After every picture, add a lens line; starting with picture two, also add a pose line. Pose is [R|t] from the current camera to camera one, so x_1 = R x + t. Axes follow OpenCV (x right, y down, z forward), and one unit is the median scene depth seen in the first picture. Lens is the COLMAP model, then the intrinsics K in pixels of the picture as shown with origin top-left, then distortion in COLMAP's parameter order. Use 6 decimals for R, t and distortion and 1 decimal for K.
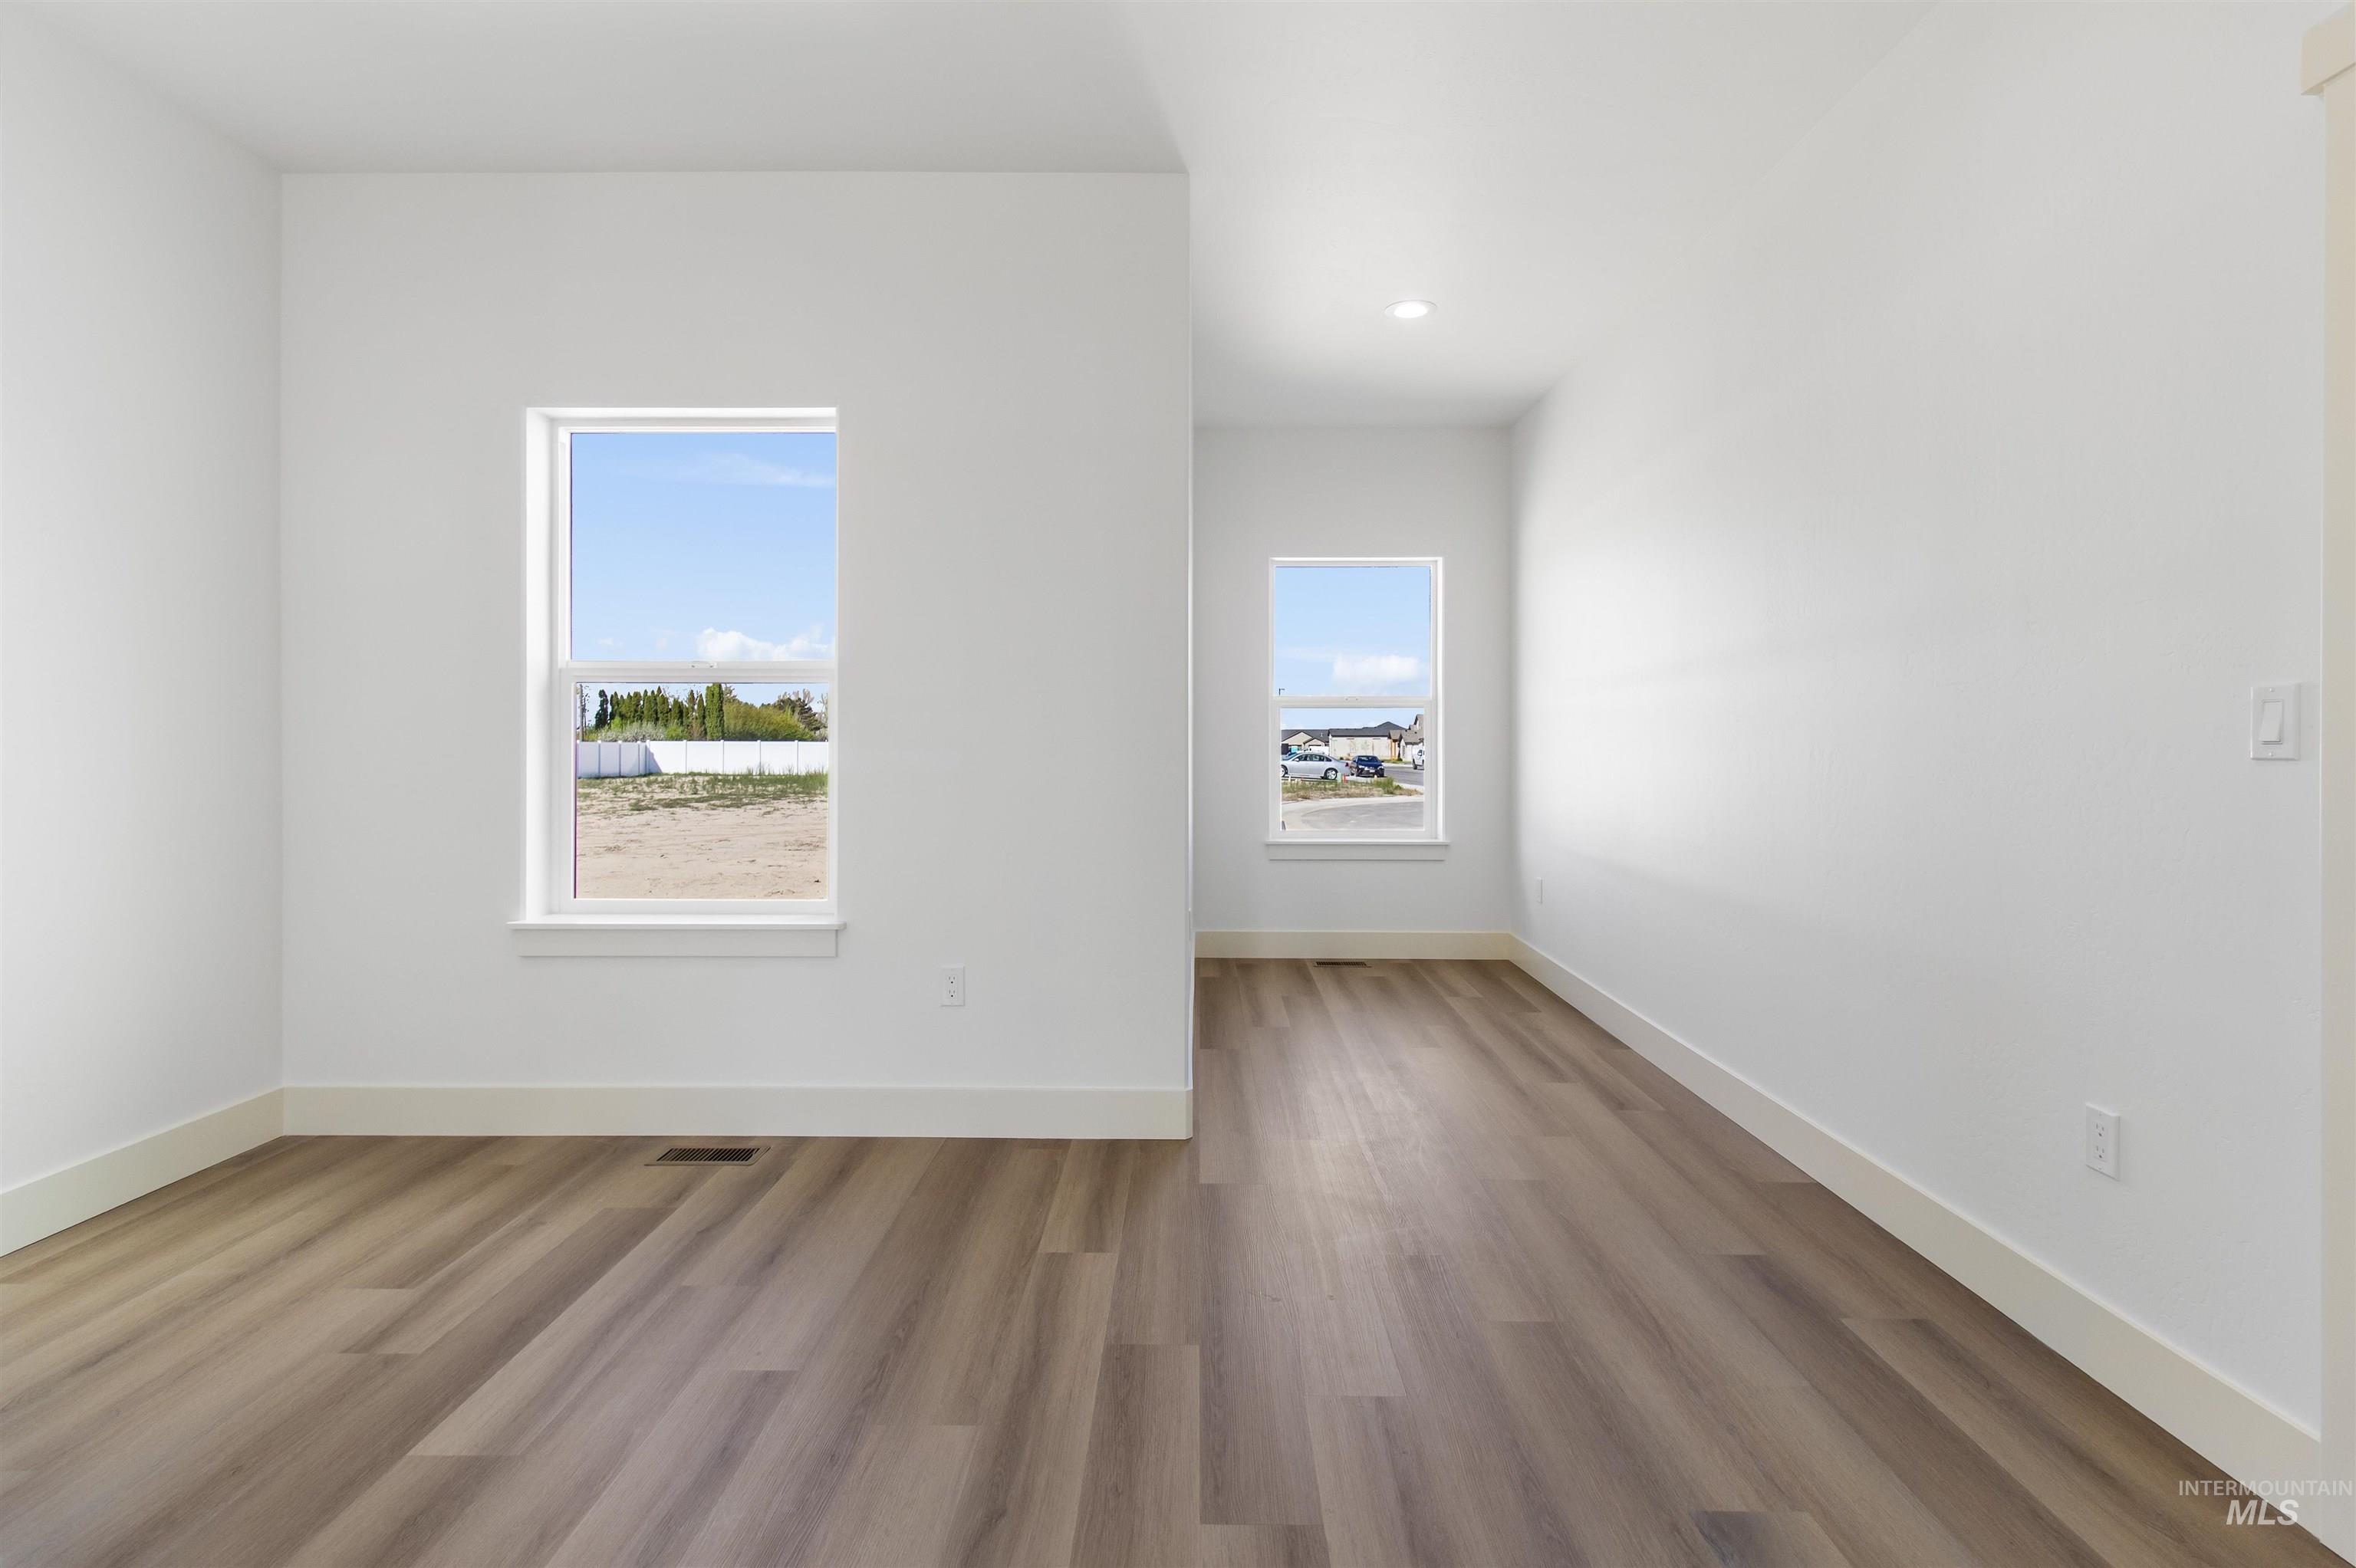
lens RADIAL K [[1097.6, 0, 1180.1], [0, 1097.6, 768.8], [0, 0, 1]] dist [-0.000091, 0.000742]
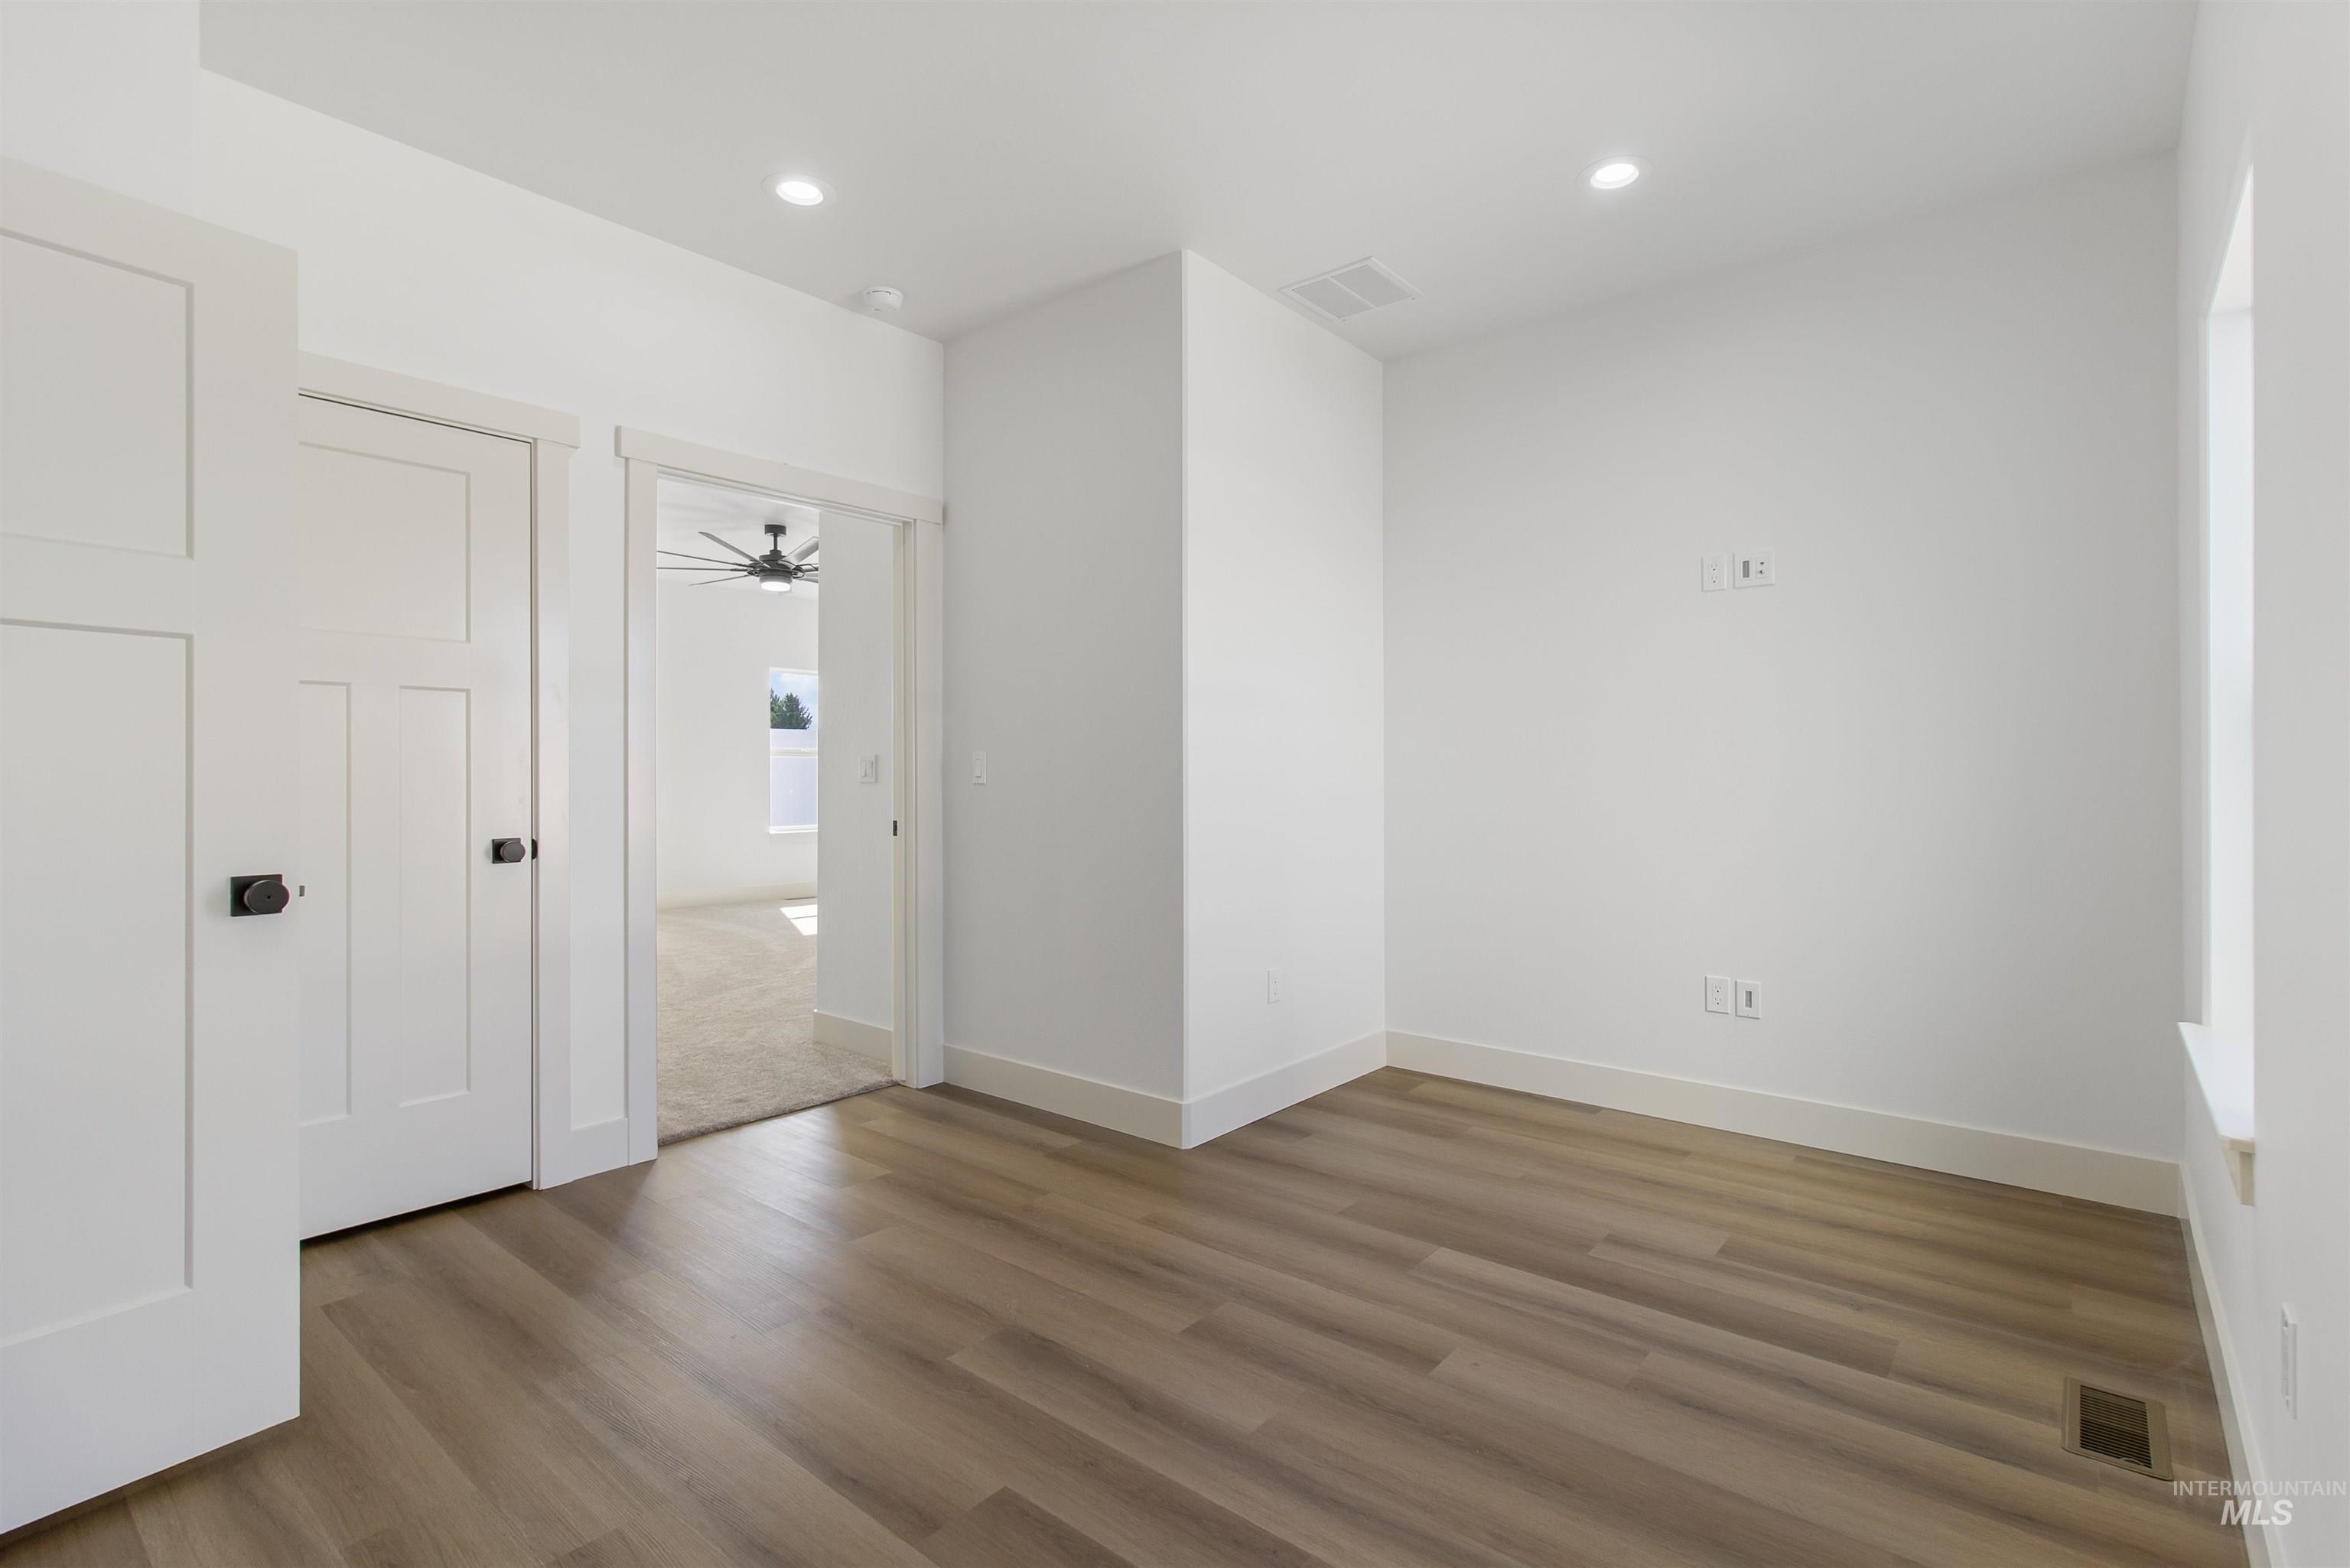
lens RADIAL K [[1094.9, 0, 1177.5], [0, 1094.9, 778.6], [0, 0, 1]] dist [-0.000091, 0.000742]
pose [[-0.632969, 0.000283, -0.774177, 0.558812], [-0.020595, 0.999640, 0.017204, -0.030921], [0.773903, 0.026834, -0.632735, 1.333788]]
